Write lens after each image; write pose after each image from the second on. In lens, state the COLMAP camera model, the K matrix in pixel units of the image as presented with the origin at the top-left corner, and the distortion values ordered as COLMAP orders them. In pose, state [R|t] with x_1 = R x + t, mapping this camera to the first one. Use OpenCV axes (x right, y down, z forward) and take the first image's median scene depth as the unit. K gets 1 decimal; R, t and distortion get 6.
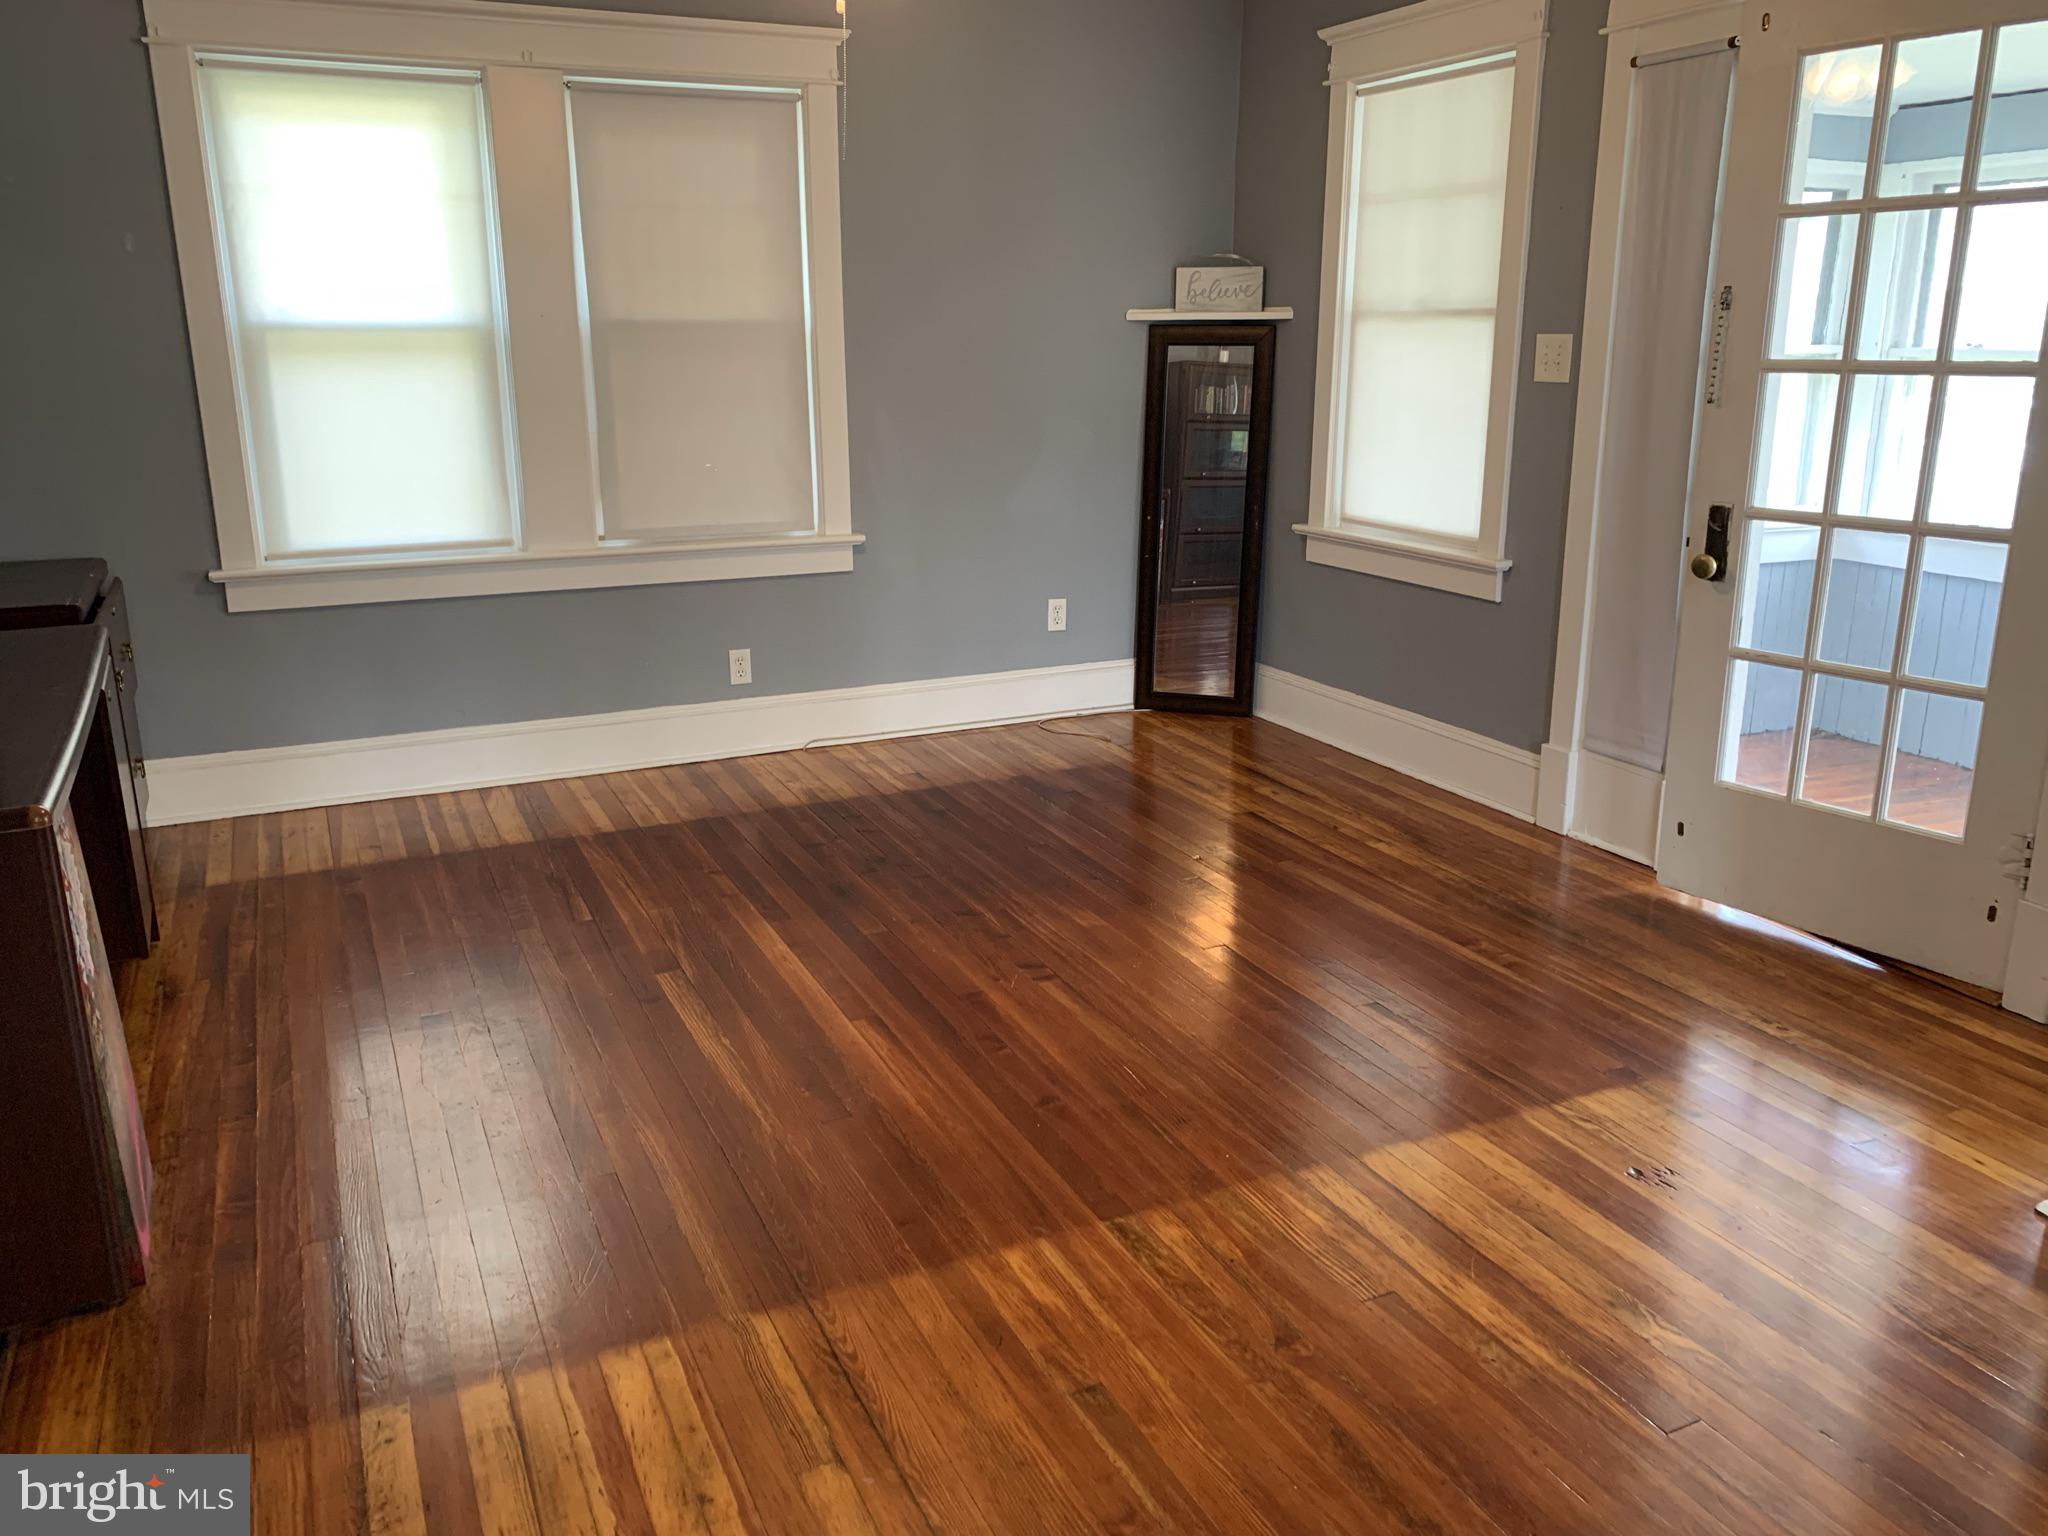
lens RADIAL K [[1576.5, 0, 1024.1], [0, 1576.5, 749.5], [0, 0, 1]] dist [0.043245, -0.055571]
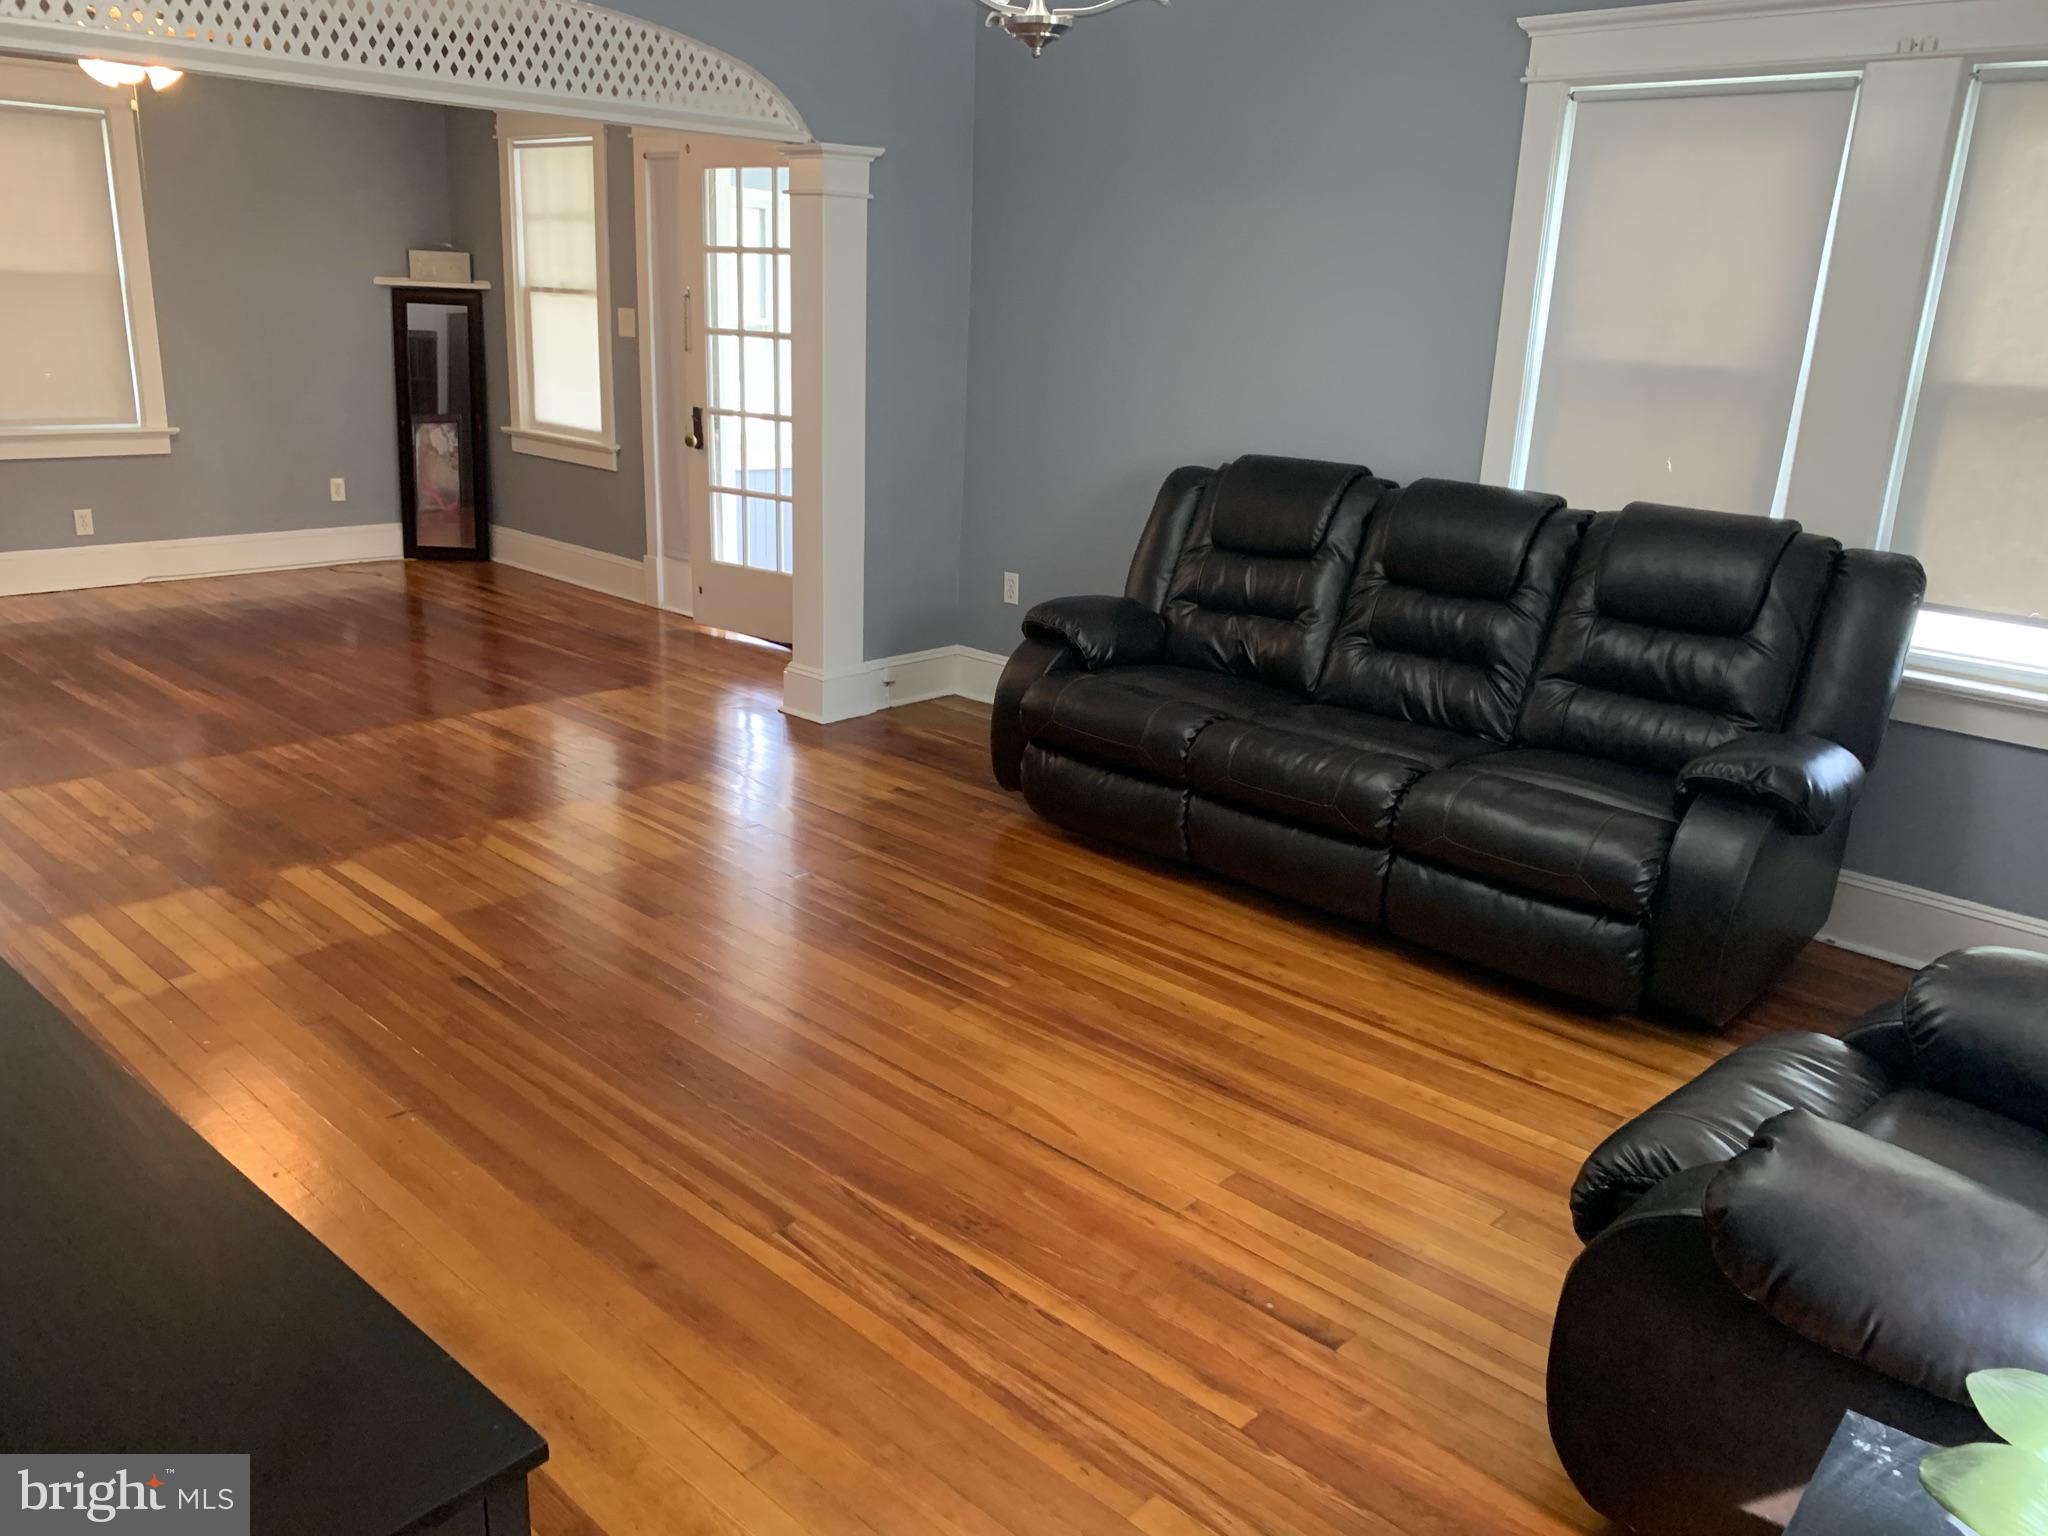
lens RADIAL K [[1569.3, 0, 1014.3], [0, 1569.3, 760.6], [0, 0, 1]] dist [0.065395, -0.099313]
pose [[0.933207, -0.063413, 0.353700, 0.087794], [0.051835, 0.997767, 0.042122, 0.164240], [-0.355581, -0.020975, 0.934410, -0.708118]]
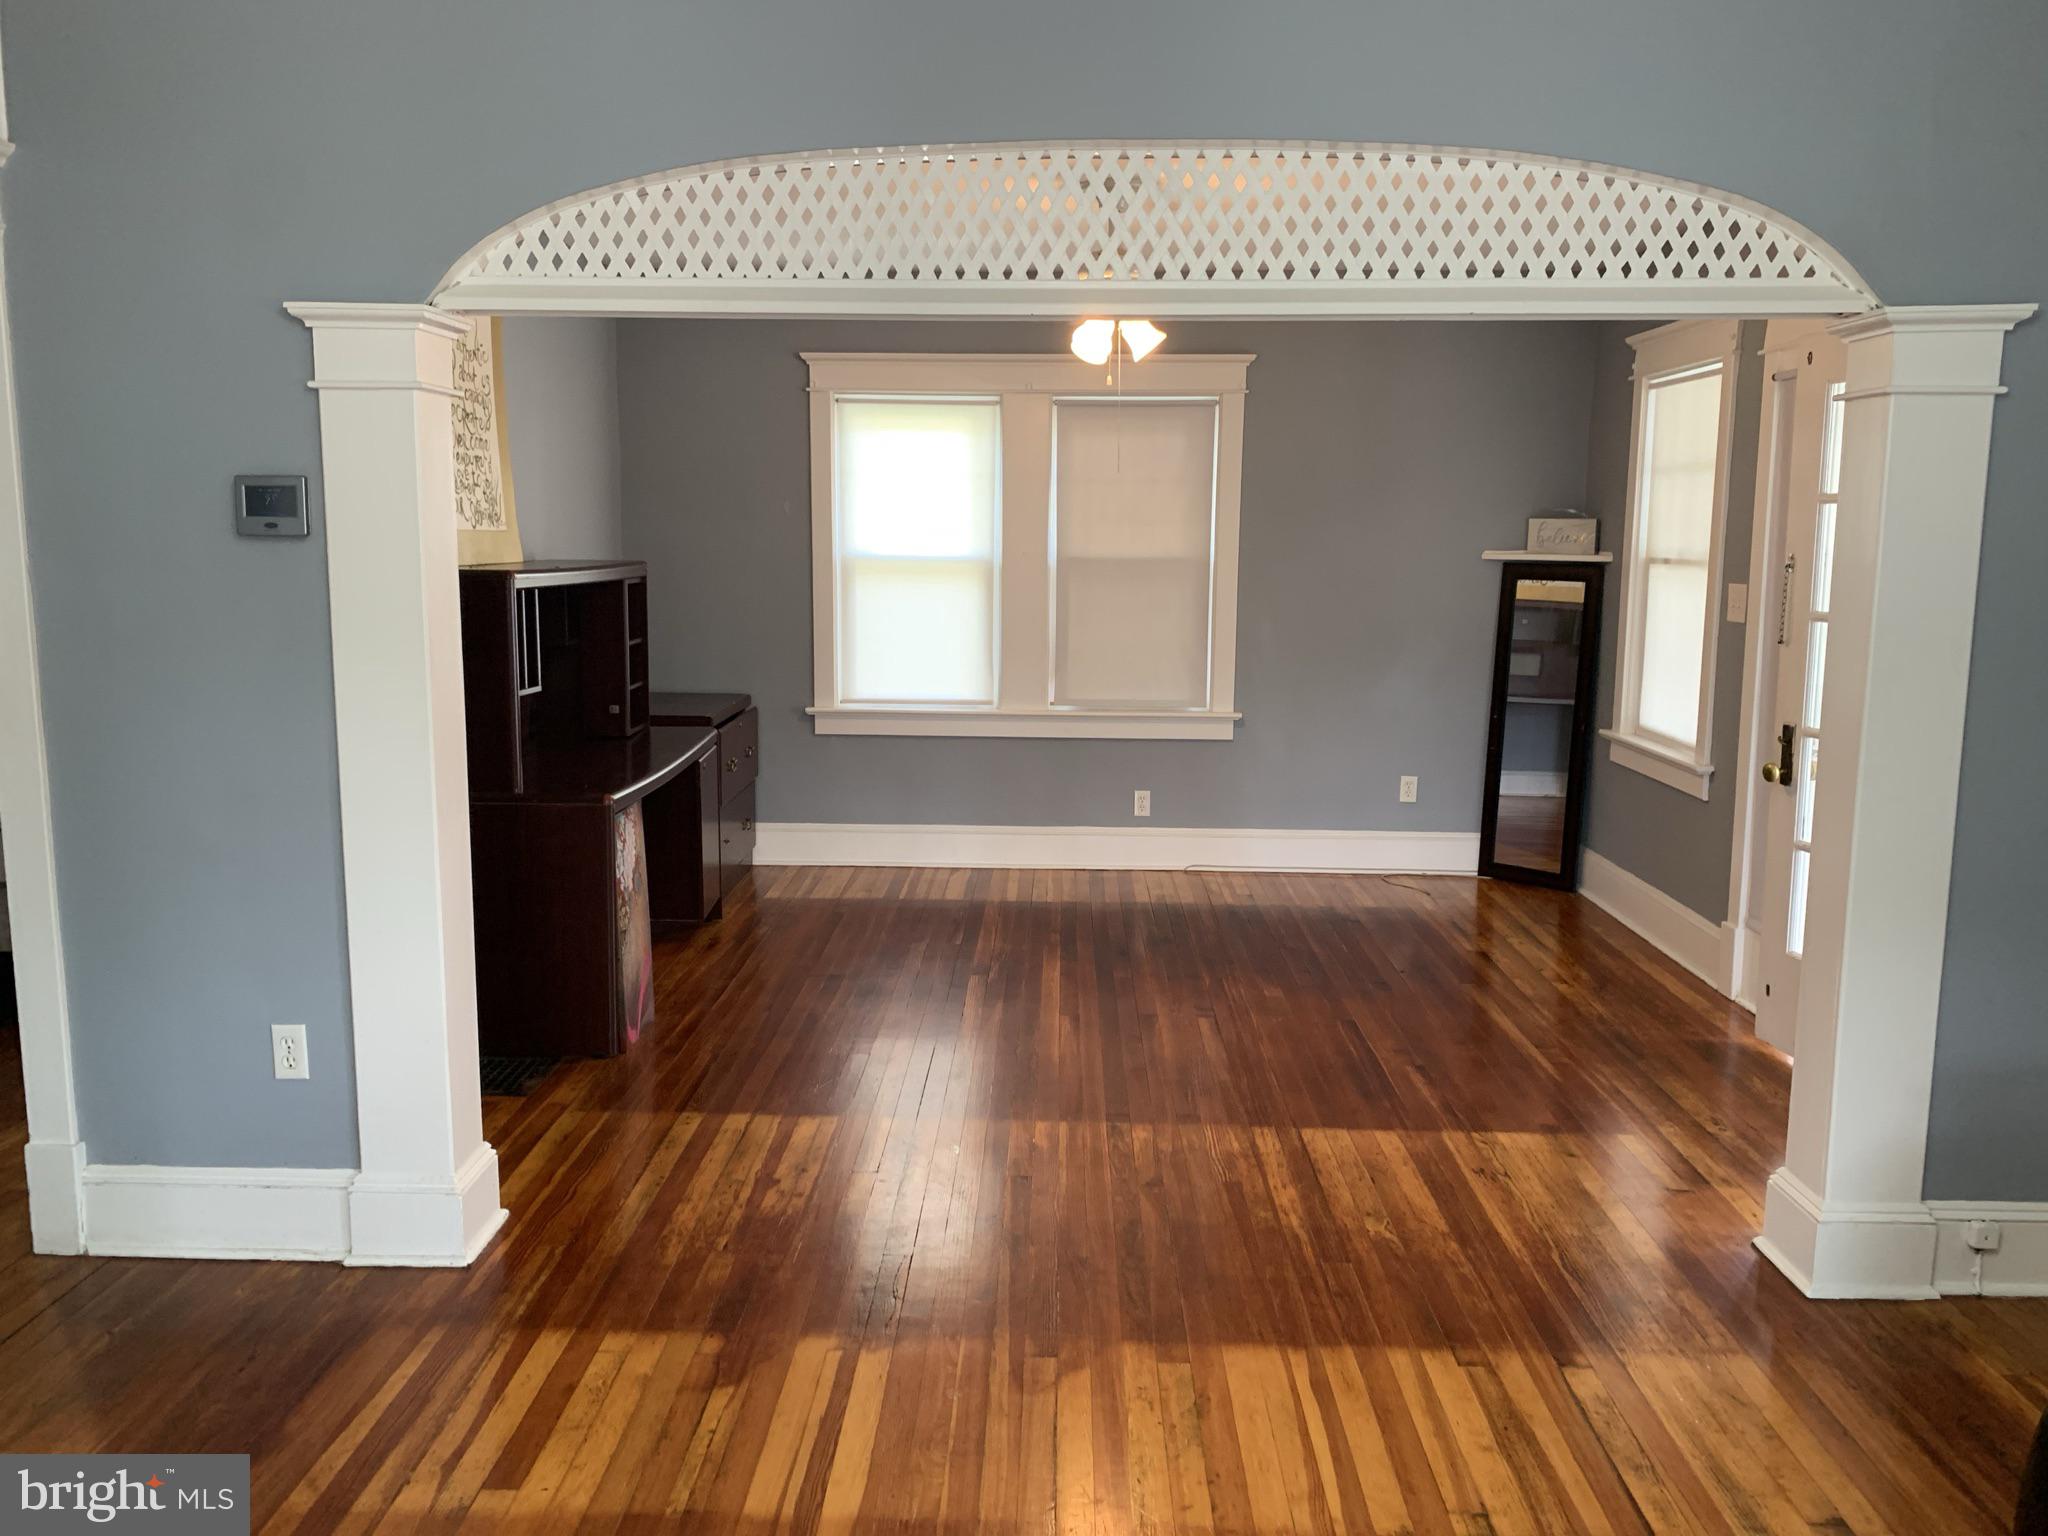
lens RADIAL K [[1576.5, 0, 1024.1], [0, 1576.5, 749.5], [0, 0, 1]] dist [0.043245, -0.055571]
pose [[0.893626, 0.074505, -0.442585, 0.374580], [-0.129279, 0.987060, -0.094867, 0.049794], [0.429790, 0.141992, 0.891694, -0.297439]]
